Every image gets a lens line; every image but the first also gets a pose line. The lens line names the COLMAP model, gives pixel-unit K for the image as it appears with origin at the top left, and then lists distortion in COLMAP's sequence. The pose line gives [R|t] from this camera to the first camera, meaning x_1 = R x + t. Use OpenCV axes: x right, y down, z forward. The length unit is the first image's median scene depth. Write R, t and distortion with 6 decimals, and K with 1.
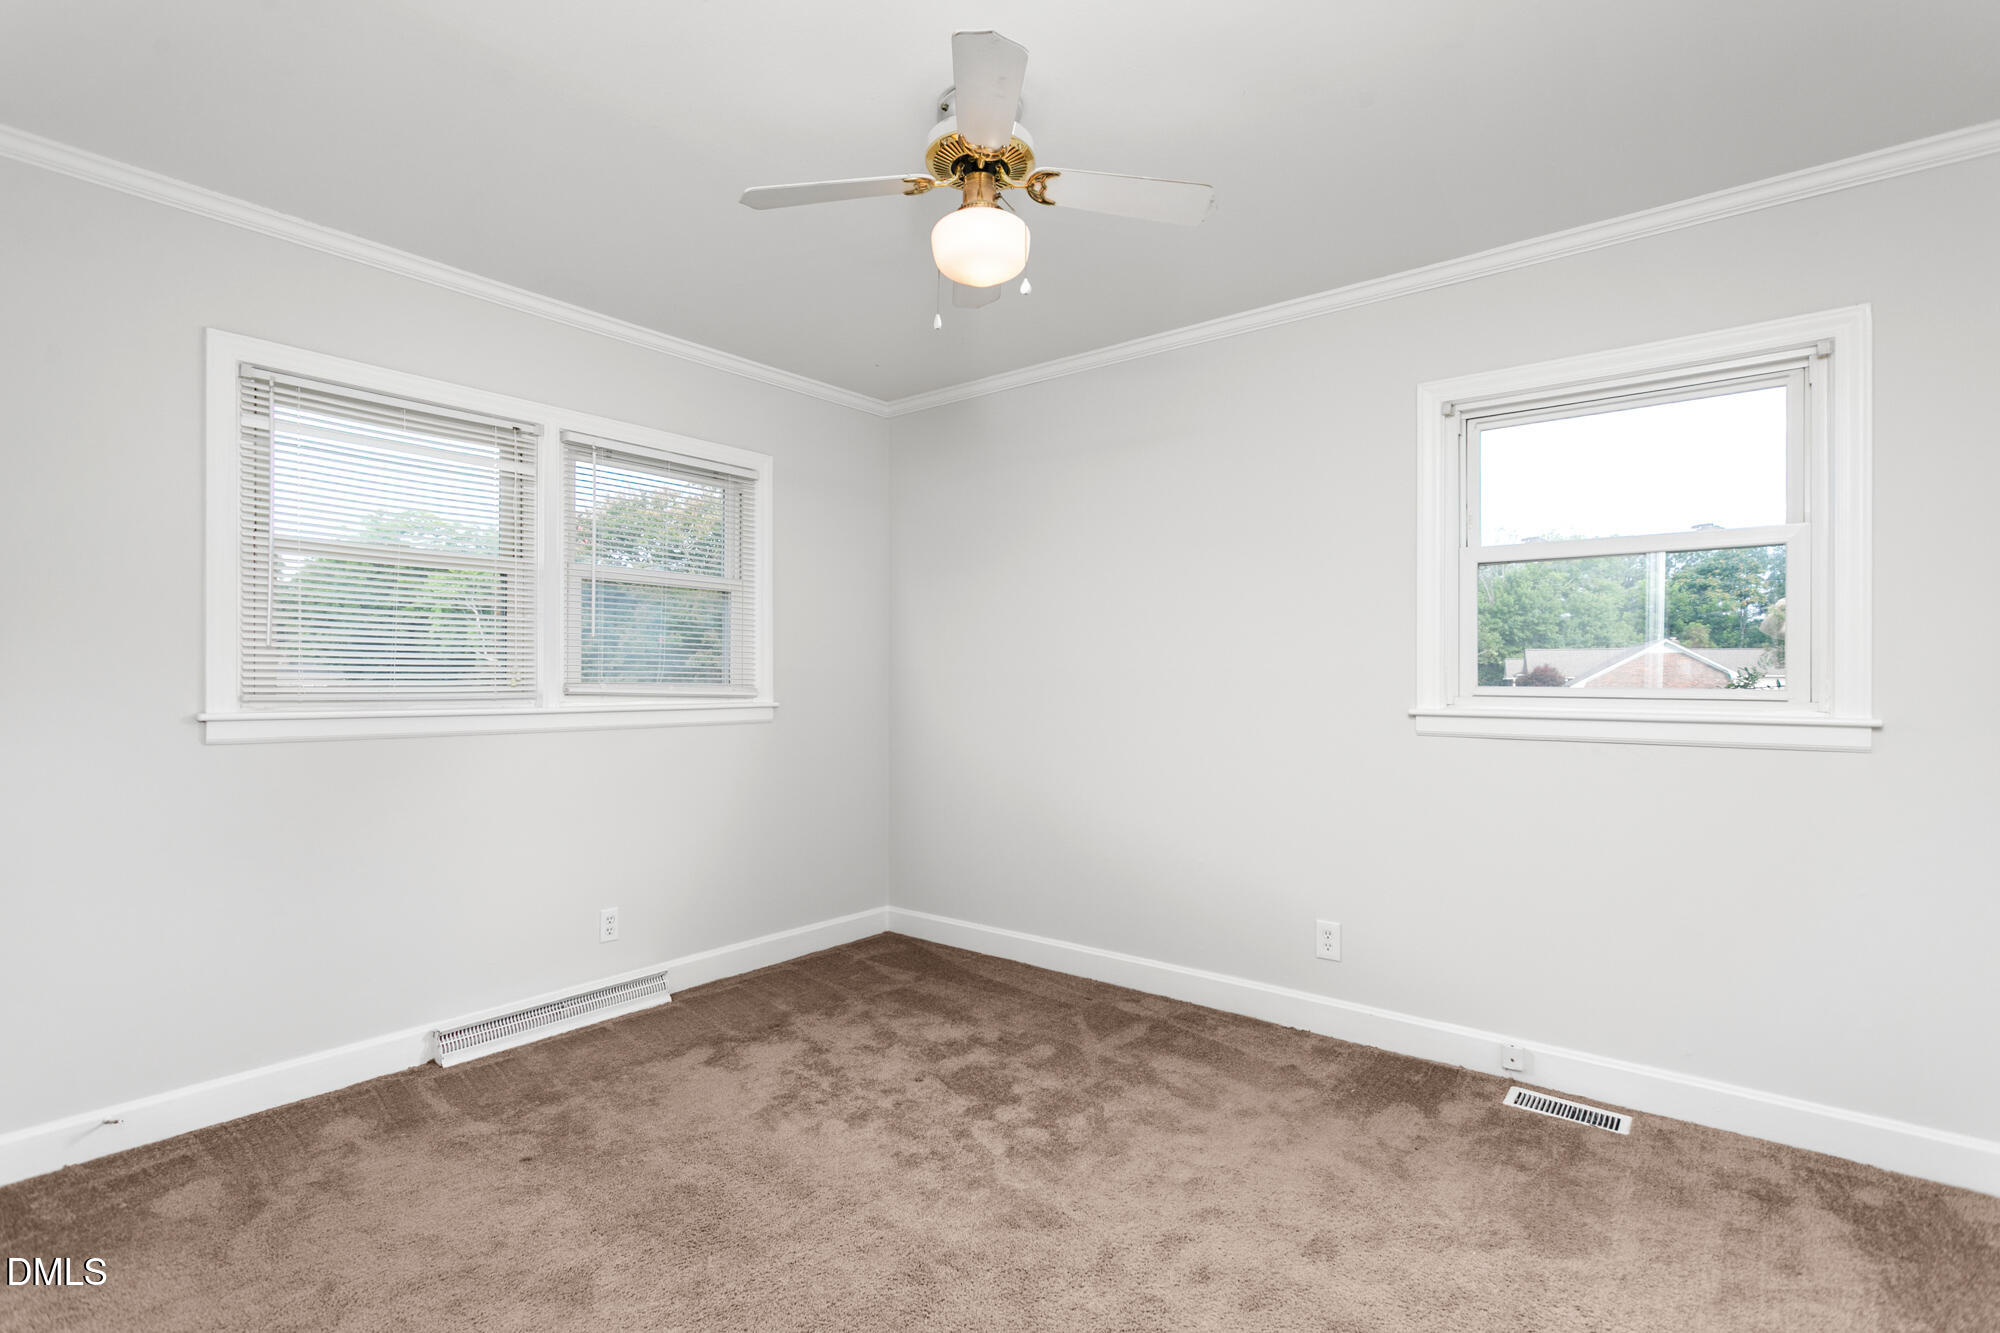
lens RADIAL K [[948.2, 0, 1008.0], [0, 948.2, 677.4], [0, 0, 1]] dist [-0.001090, -0.000311]
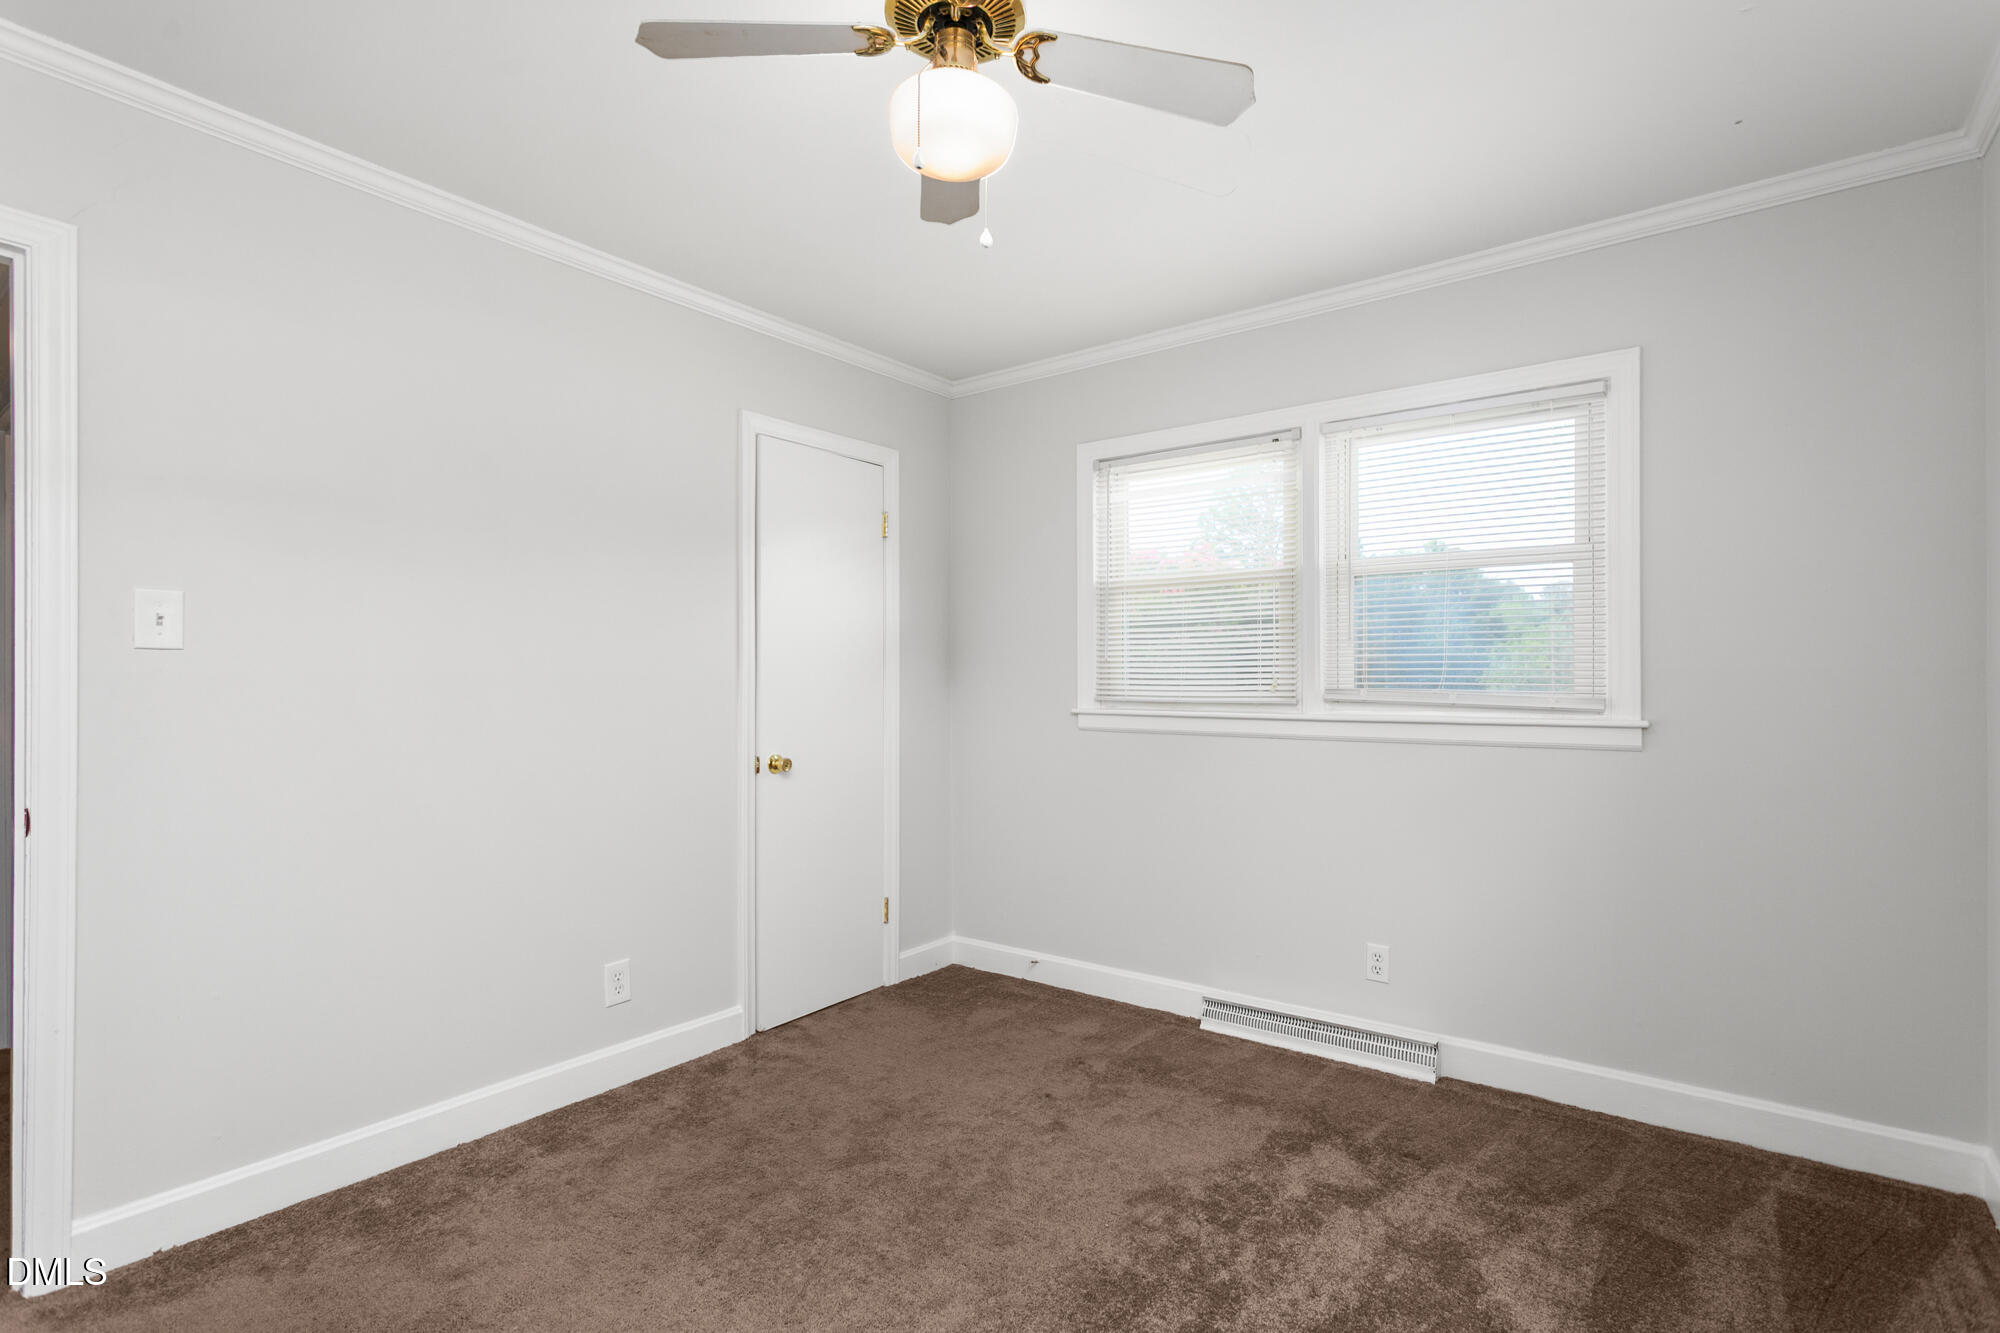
lens RADIAL K [[948.2, 0, 1008.0], [0, 948.2, 677.4], [0, 0, 1]] dist [-0.001090, -0.000311]
pose [[0.034254, -0.011281, -0.999349, 0.481919], [-0.001630, 0.999934, -0.011343, 0.005529], [0.999412, 0.002018, 0.034233, 0.661144]]
